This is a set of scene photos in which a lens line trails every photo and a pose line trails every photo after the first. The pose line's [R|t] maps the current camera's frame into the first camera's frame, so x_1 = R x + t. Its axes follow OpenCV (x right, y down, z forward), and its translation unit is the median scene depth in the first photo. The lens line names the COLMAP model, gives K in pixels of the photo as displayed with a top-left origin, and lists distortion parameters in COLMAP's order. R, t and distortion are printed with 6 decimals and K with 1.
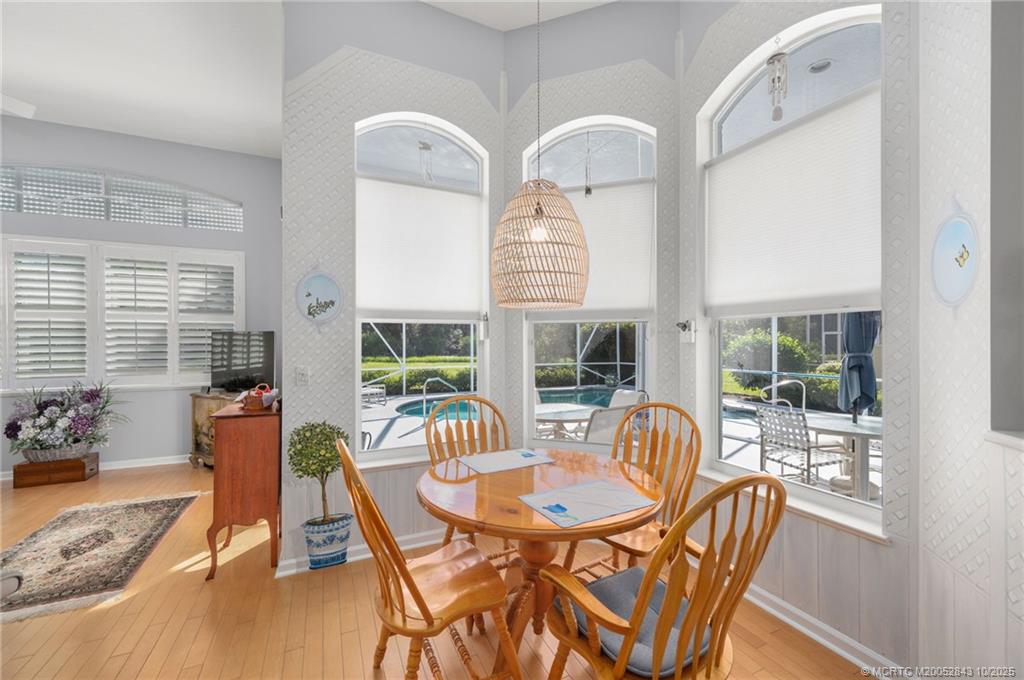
lens RADIAL K [[409.9, 0, 521.2], [0, 409.9, 342.2], [0, 0, 1]] dist [-0.004299, -0.000020]
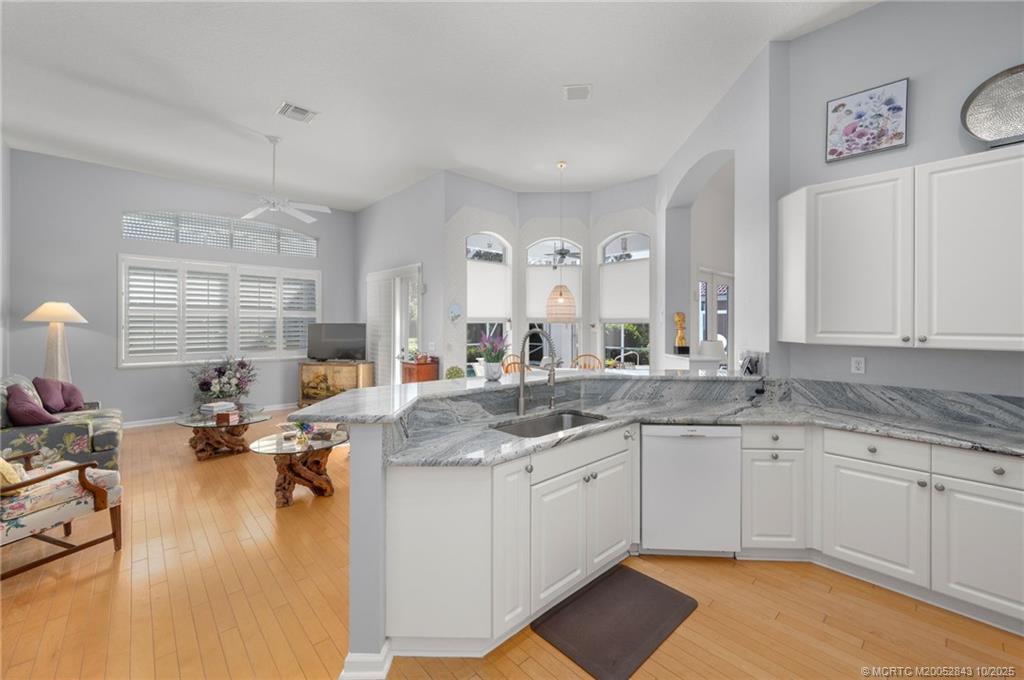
lens RADIAL K [[409.9, 0, 535.9], [0, 409.9, 324.2], [0, 0, 1]] dist [-0.004299, -0.000020]
pose [[0.940649, 0.006043, 0.339328, -0.476721], [-0.005805, 0.999982, -0.001718, -0.024364], [-0.339332, -0.000354, 0.940667, -0.770225]]
